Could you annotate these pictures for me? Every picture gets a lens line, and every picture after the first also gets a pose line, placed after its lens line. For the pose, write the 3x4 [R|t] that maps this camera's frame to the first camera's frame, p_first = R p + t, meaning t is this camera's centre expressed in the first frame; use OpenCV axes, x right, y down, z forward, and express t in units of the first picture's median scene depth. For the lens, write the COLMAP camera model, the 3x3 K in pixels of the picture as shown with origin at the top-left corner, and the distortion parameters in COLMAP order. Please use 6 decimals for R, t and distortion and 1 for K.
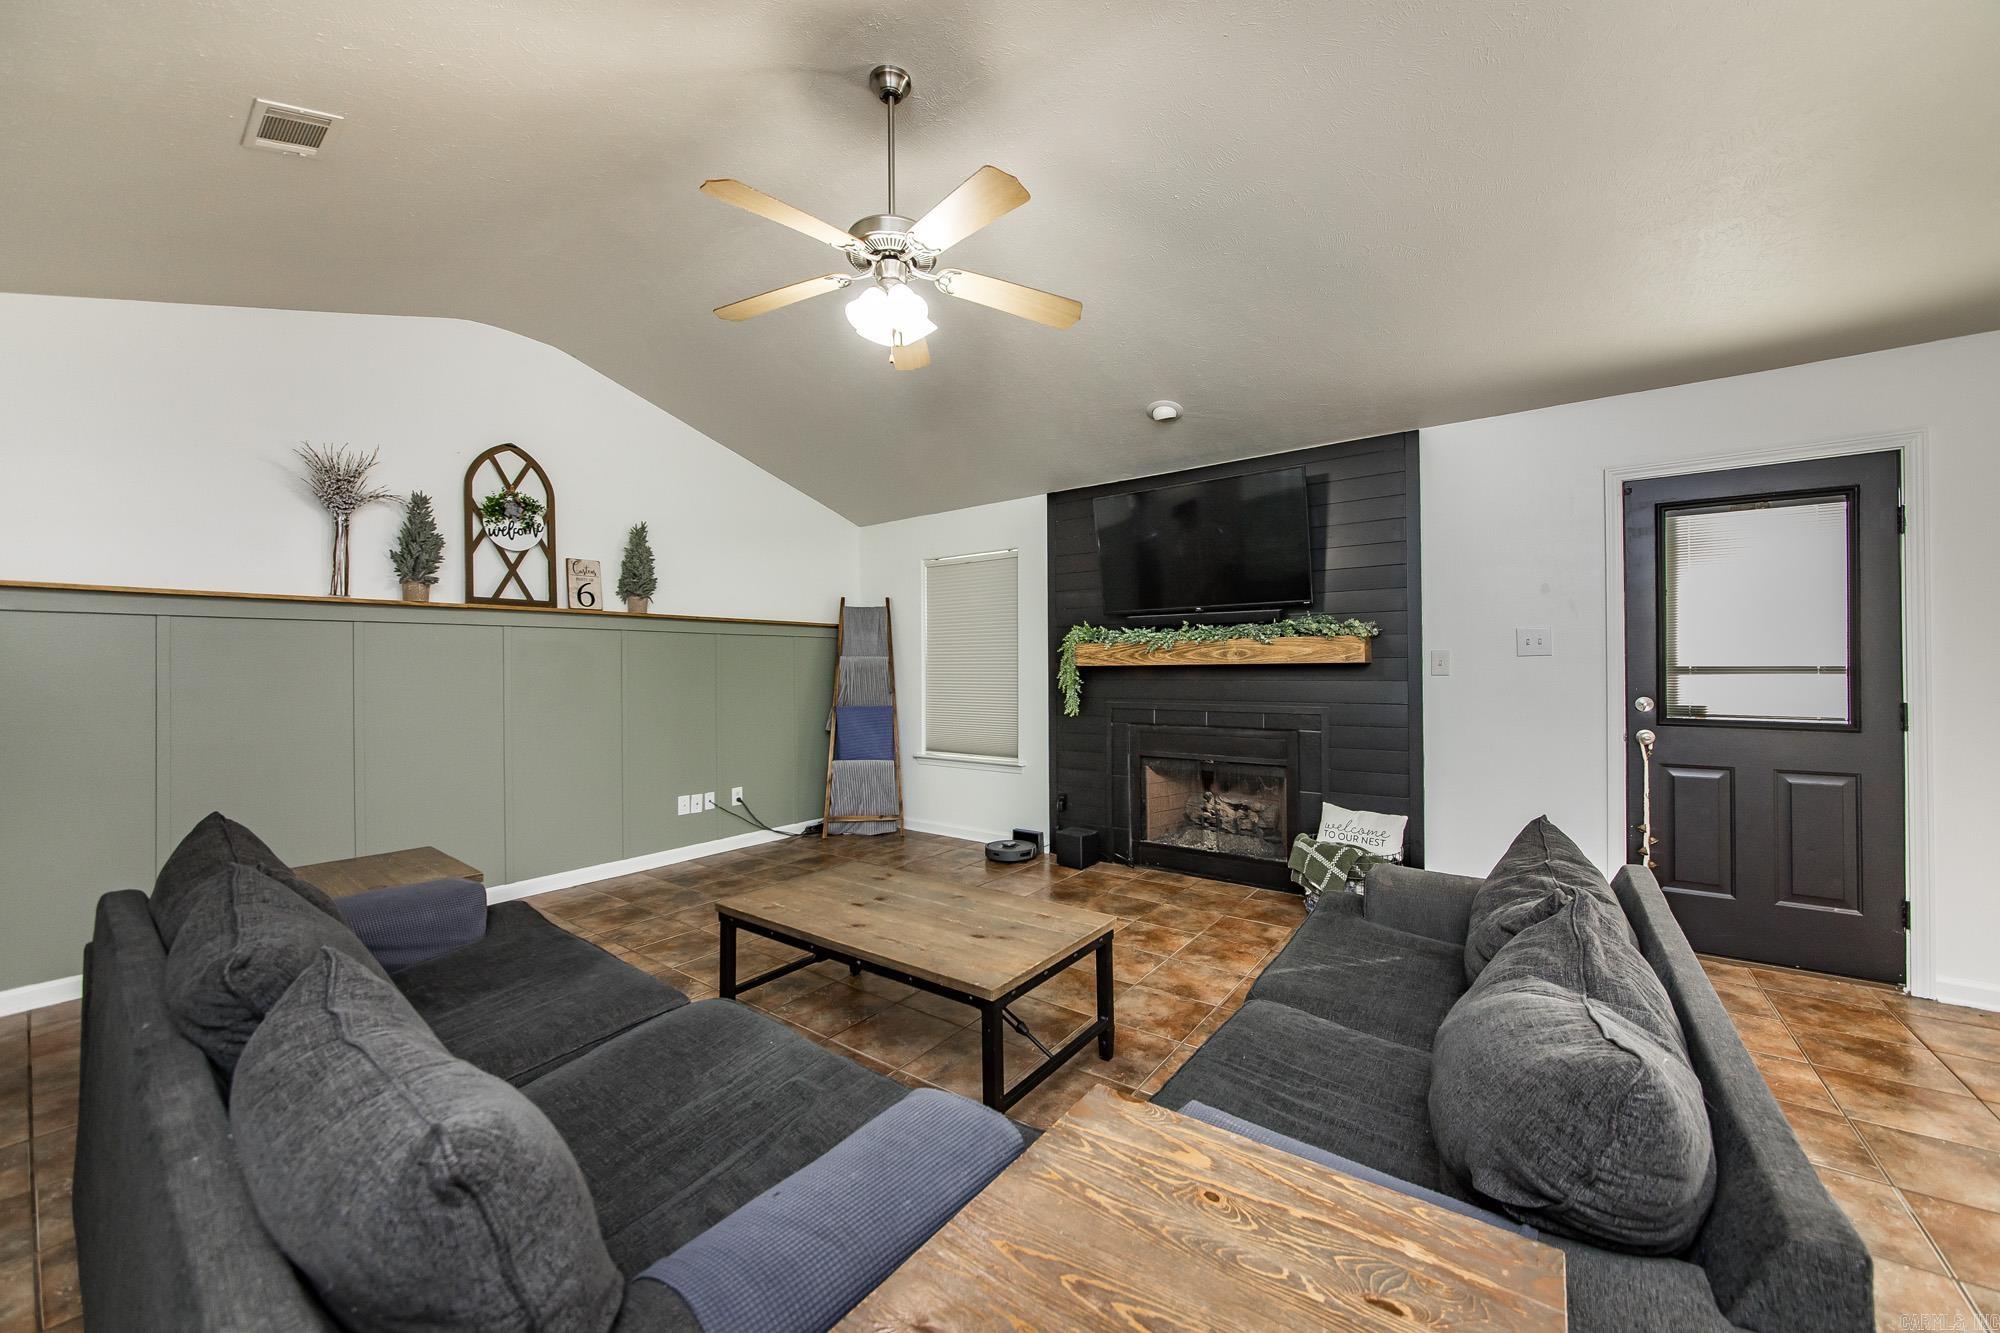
lens RADIAL K [[733.8, 0, 1007.8], [0, 733.8, 660.1], [0, 0, 1]] dist [-0.001098, 0.000097]
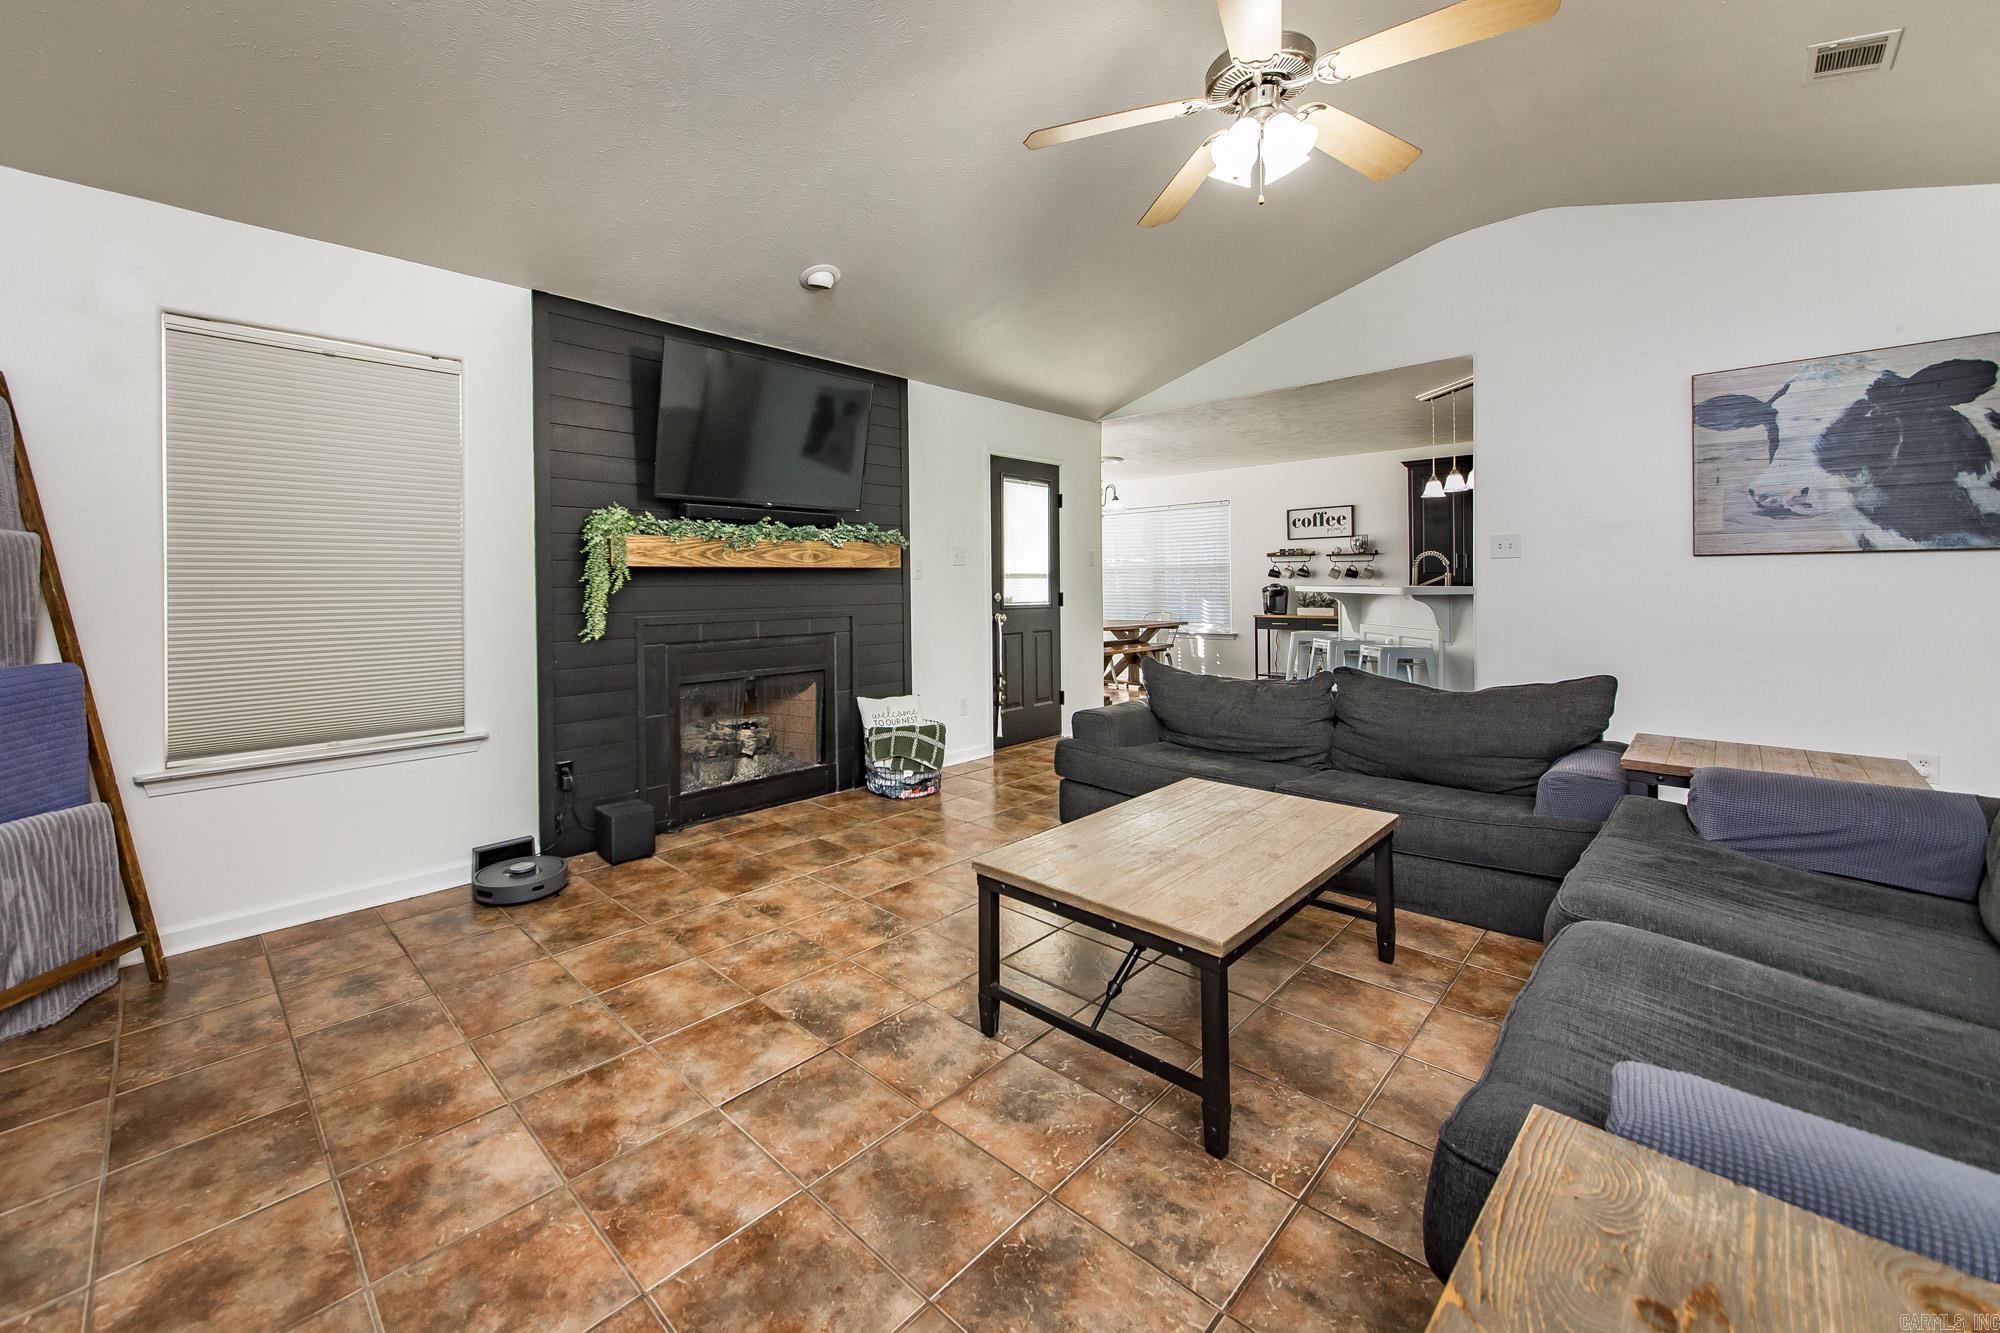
lens RADIAL K [[775.8, 0, 880.5], [0, 775.8, 583.3], [0, 0, 1]] dist [0.000091, 0.000038]
pose [[0.201427, 0.005330, 0.979489, -0.628597], [-0.003404, 0.999983, -0.004742, 0.029304], [-0.979498, -0.002379, 0.201442, 0.685066]]
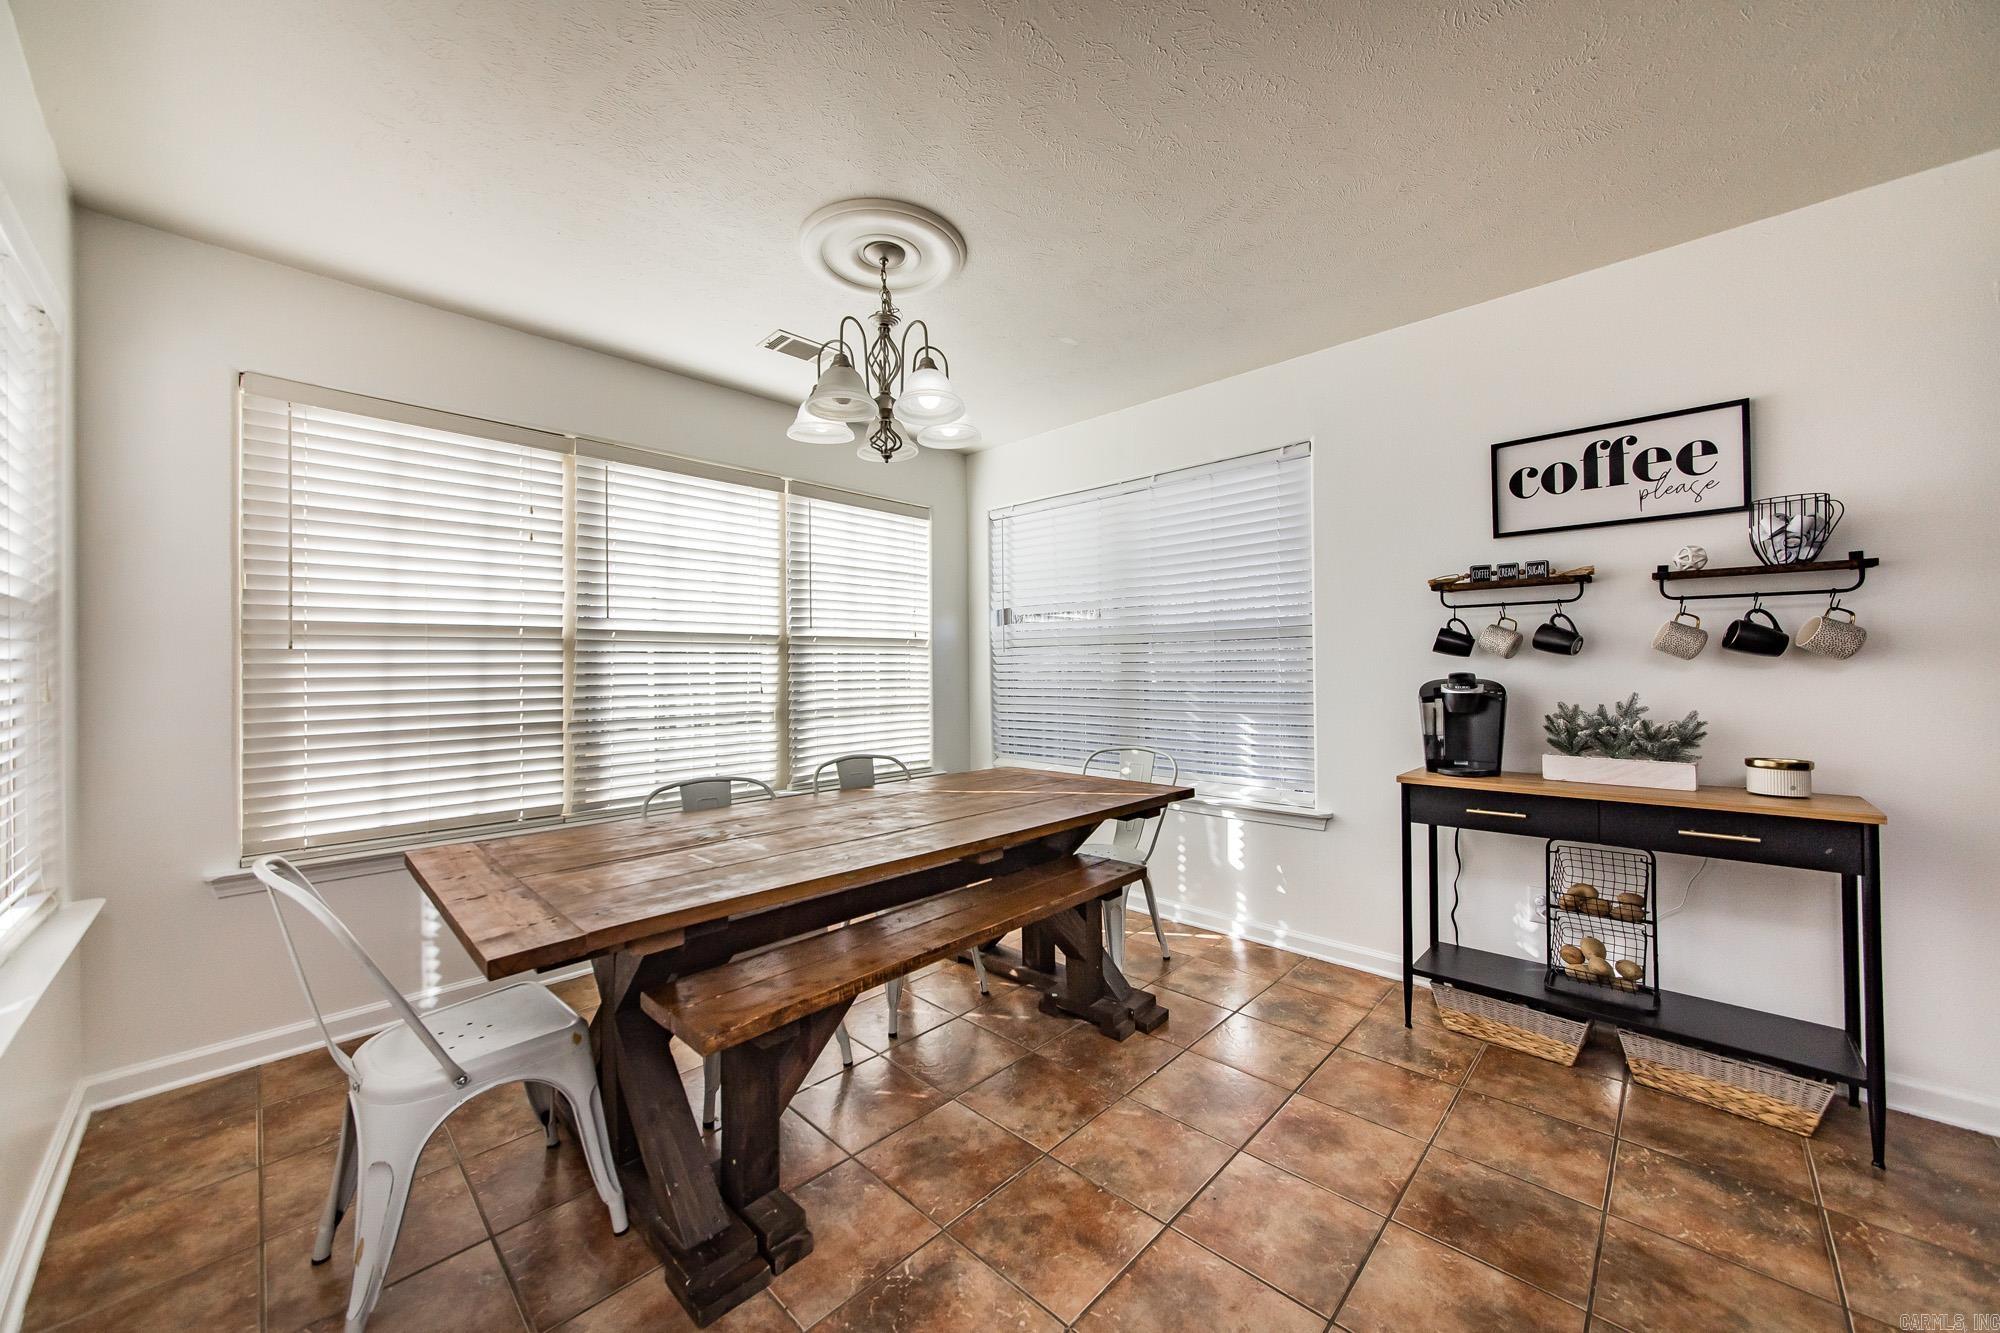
lens RADIAL K [[733.8, 0, 1007.8], [0, 733.8, 660.1], [0, 0, 1]] dist [-0.001098, 0.000097]
pose [[0.124478, 0.014376, 0.992118, 0.858390], [-0.003613, 0.999895, -0.014035, 0.015784], [-0.992216, -0.001837, 0.124517, 0.389417]]
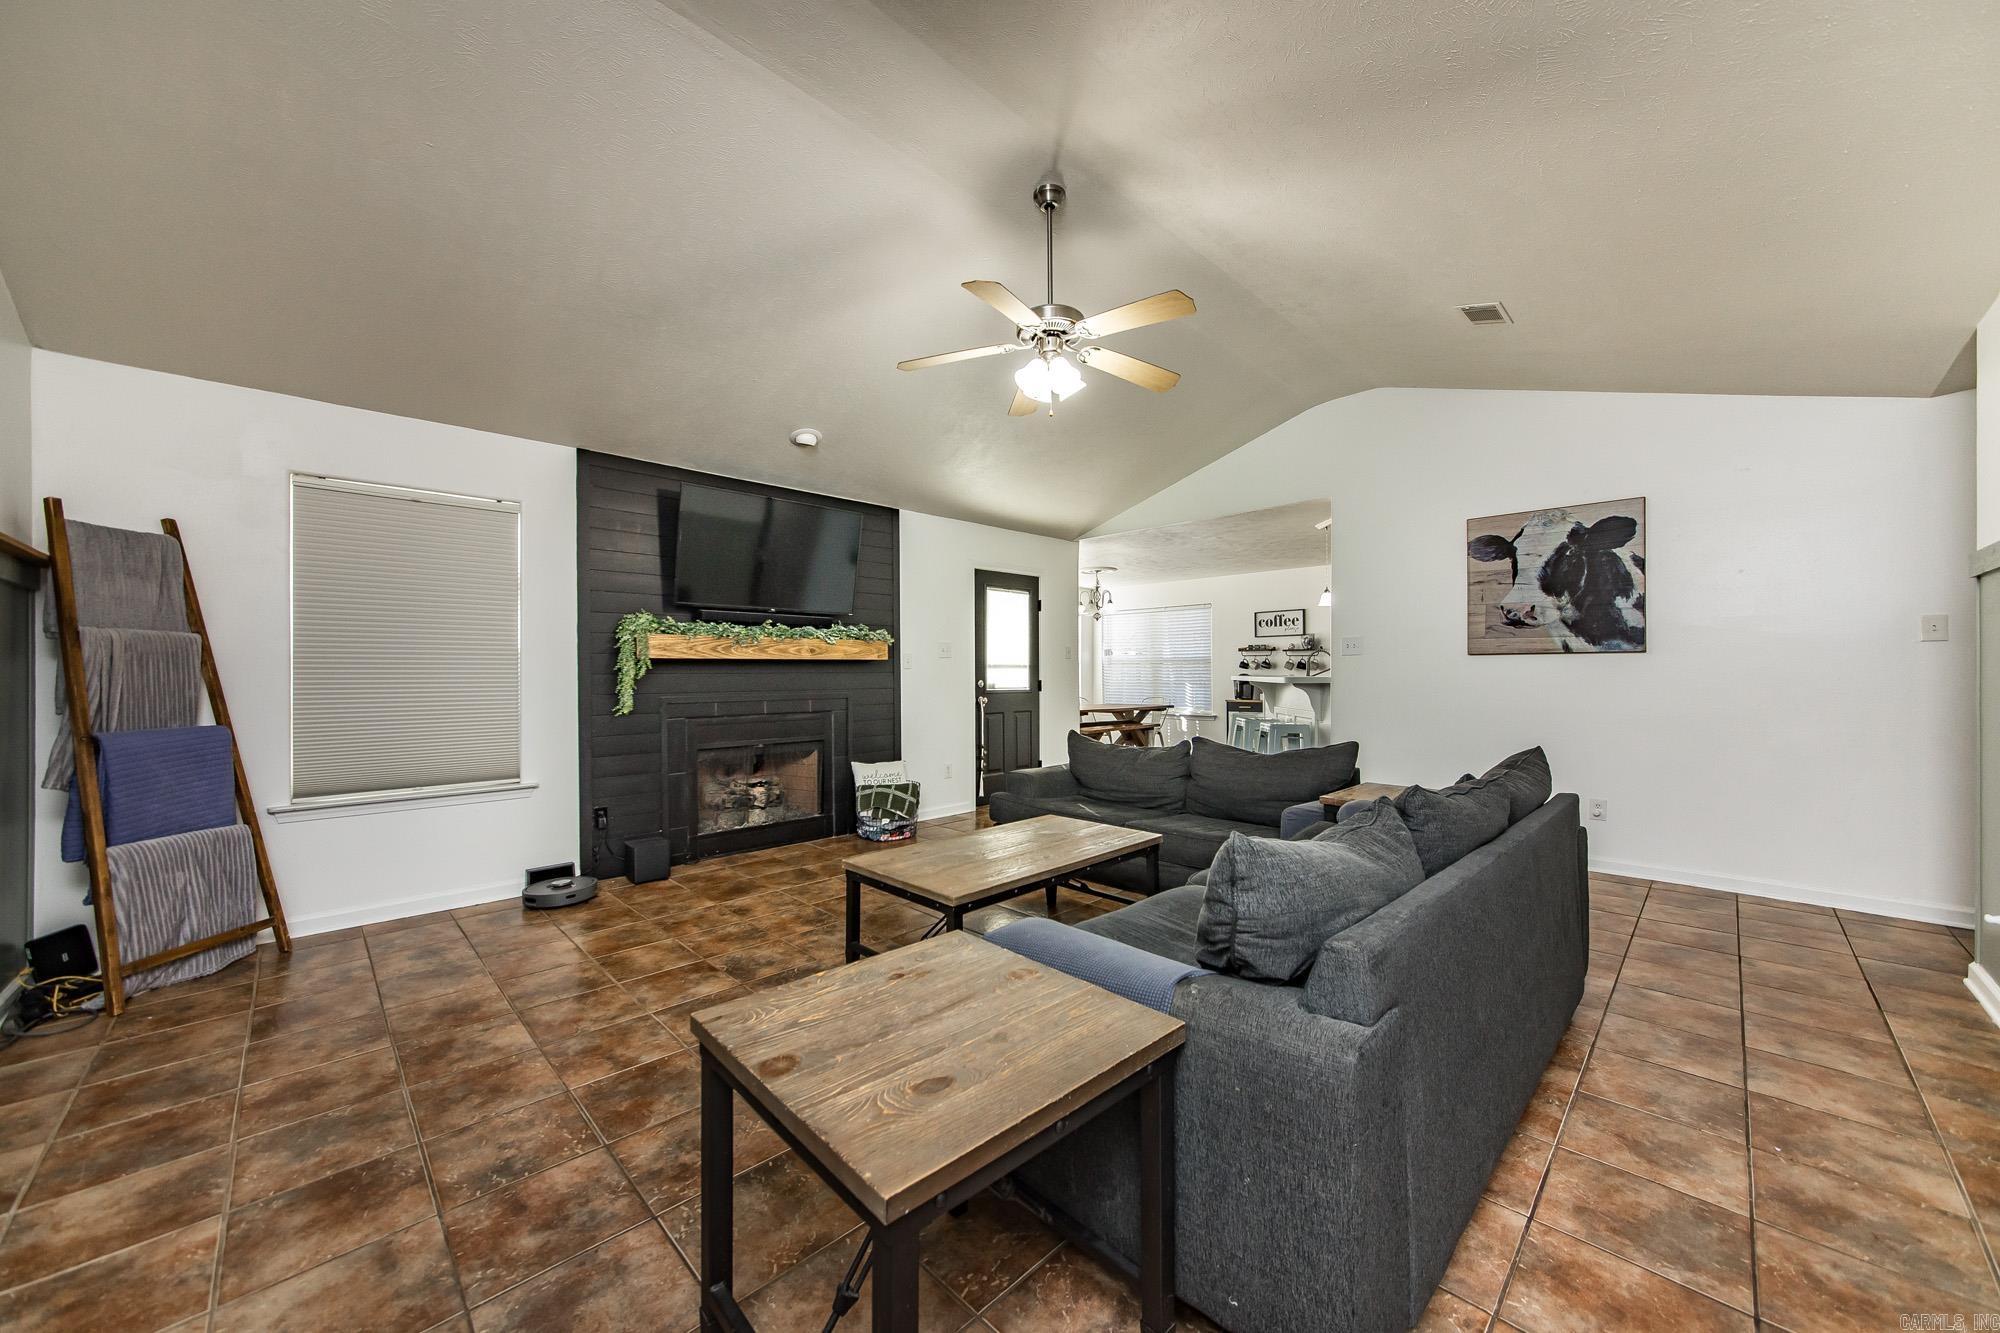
lens RADIAL K [[714.7, 0, 992.7], [0, 714.7, 671.1], [0, 0, 1]] dist [-0.009319, 0.000093]
pose [[0.174494, 0.006367, 0.984638, -0.767251], [-0.008863, 0.999949, -0.004895, 0.026919], [-0.984618, -0.007873, 0.174542, 0.476625]]
